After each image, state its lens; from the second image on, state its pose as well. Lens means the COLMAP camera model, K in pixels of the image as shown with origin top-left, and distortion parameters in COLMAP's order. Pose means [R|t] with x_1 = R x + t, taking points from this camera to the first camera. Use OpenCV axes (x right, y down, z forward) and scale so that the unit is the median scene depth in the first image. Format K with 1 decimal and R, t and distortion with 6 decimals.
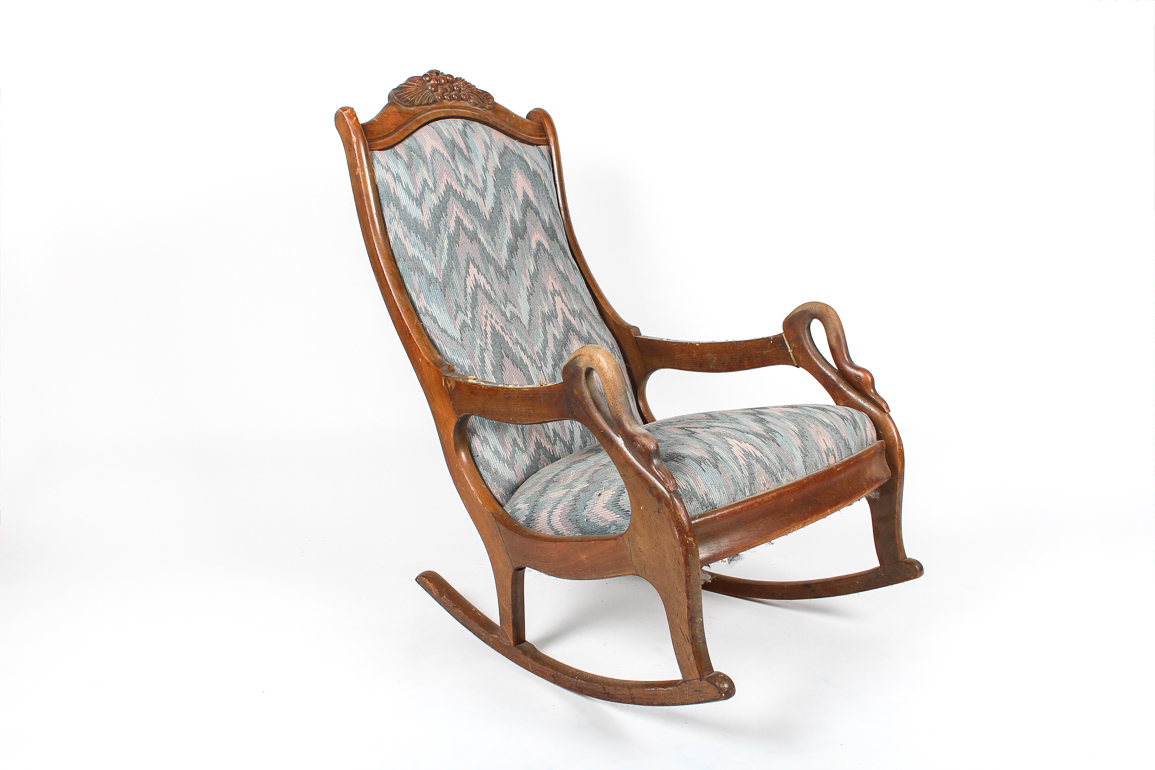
lens RADIAL K [[1133.6, 0, 576.6], [0, 1133.6, 386.9], [0, 0, 1]] dist [-0.011480, 0.000000]
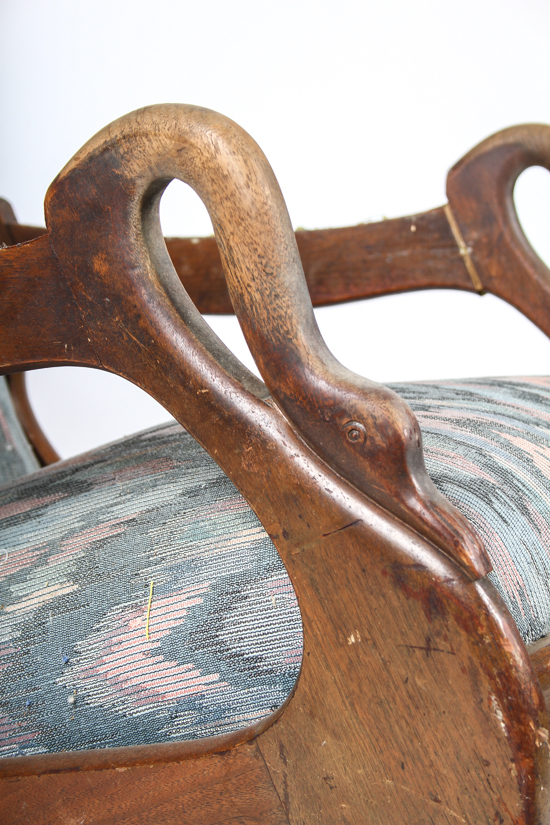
lens RADIAL K [[1990.8, 0, 276.4], [0, 1990.8, 407.8], [0, 0, 1]] dist [0.086805, 0.000000]
pose [[0.925343, 0.014918, 0.378837, -0.155658], [0.005822, 0.998549, -0.053542, 0.069963], [-0.379086, 0.051750, 0.923913, 0.490604]]
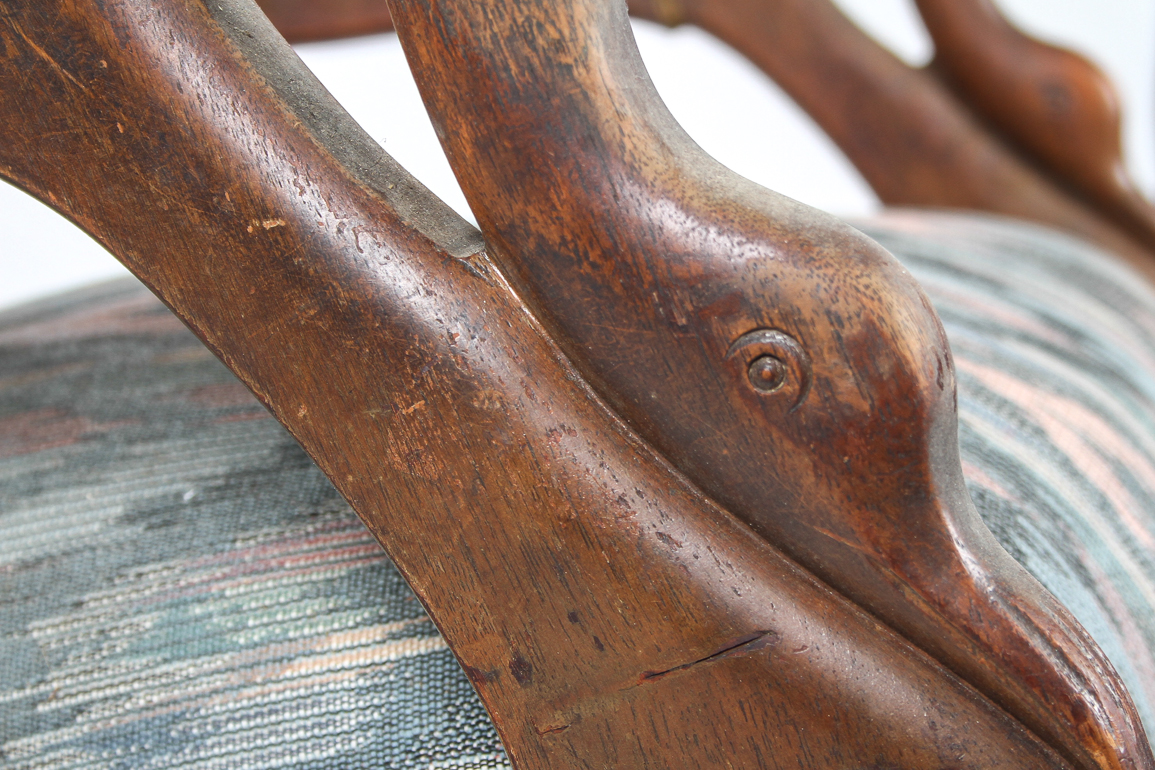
lens RADIAL K [[2787.1, 0, 574.7], [0, 2787.1, 395.7], [0, 0, 1]] dist [0.086805, 0.000000]
pose [[0.813446, 0.009343, 0.581566, -0.092113], [-0.004220, 0.999939, -0.010161, 0.054450], [-0.581626, 0.005811, 0.813436, 0.770072]]
